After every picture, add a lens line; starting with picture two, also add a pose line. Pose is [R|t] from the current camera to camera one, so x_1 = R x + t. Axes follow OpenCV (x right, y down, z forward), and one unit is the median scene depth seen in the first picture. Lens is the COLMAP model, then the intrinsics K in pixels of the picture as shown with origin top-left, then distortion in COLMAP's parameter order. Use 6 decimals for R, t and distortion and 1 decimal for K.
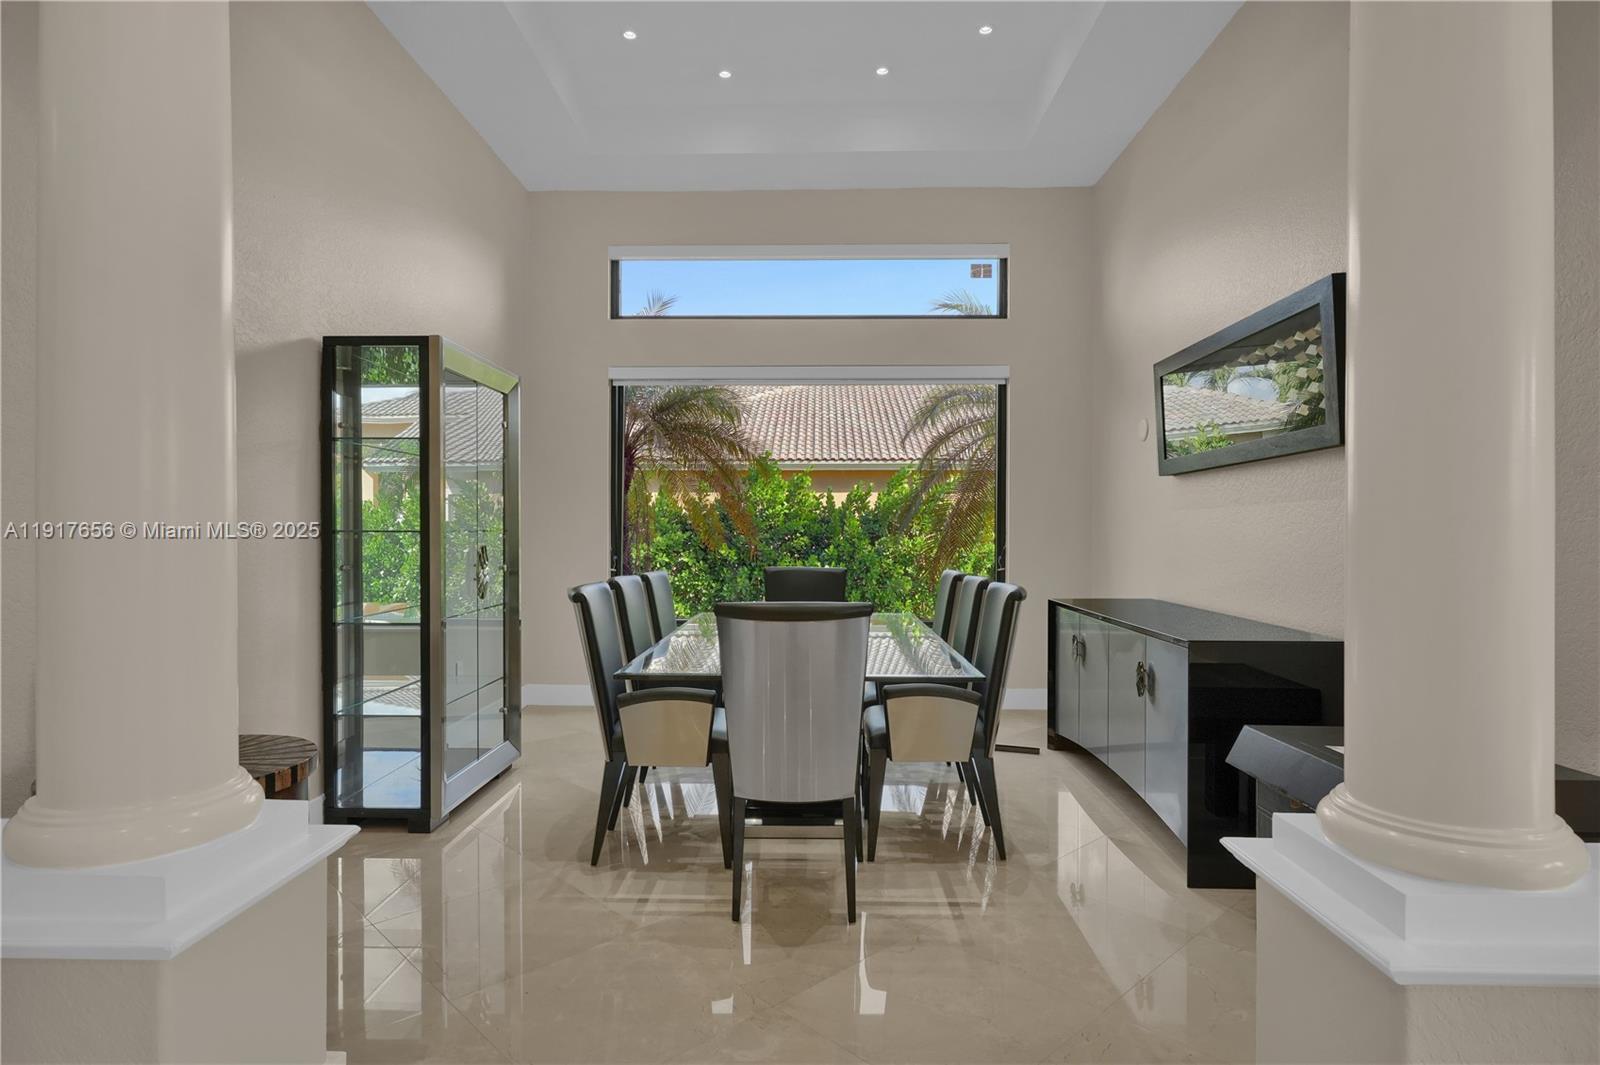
lens RADIAL K [[878.7, 0, 793.6], [0, 878.7, 536.3], [0, 0, 1]] dist [-0.005384, -0.000474]
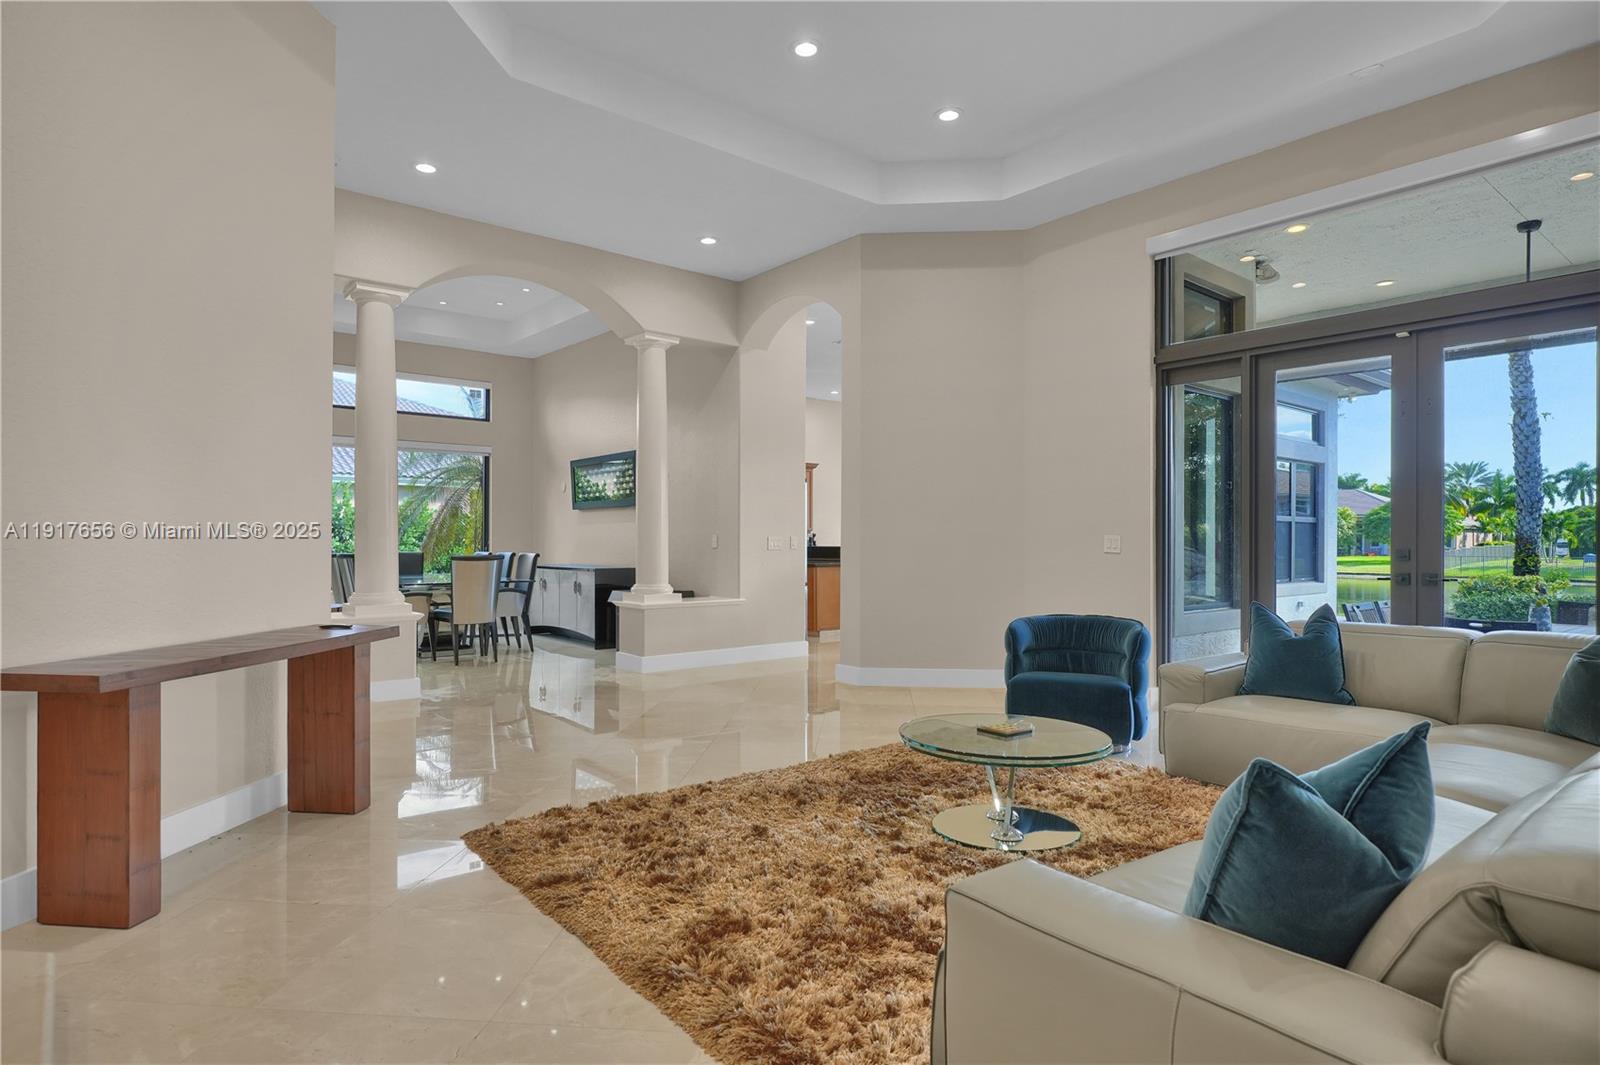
lens RADIAL K [[878.7, 0, 796.7], [0, 878.7, 542.7], [0, 0, 1]] dist [-0.005384, -0.000474]
pose [[0.751276, -0.004132, 0.659975, -0.677488], [-0.000037, 0.999980, 0.006303, 0.004060], [-0.659988, -0.004760, 0.751261, -1.147237]]
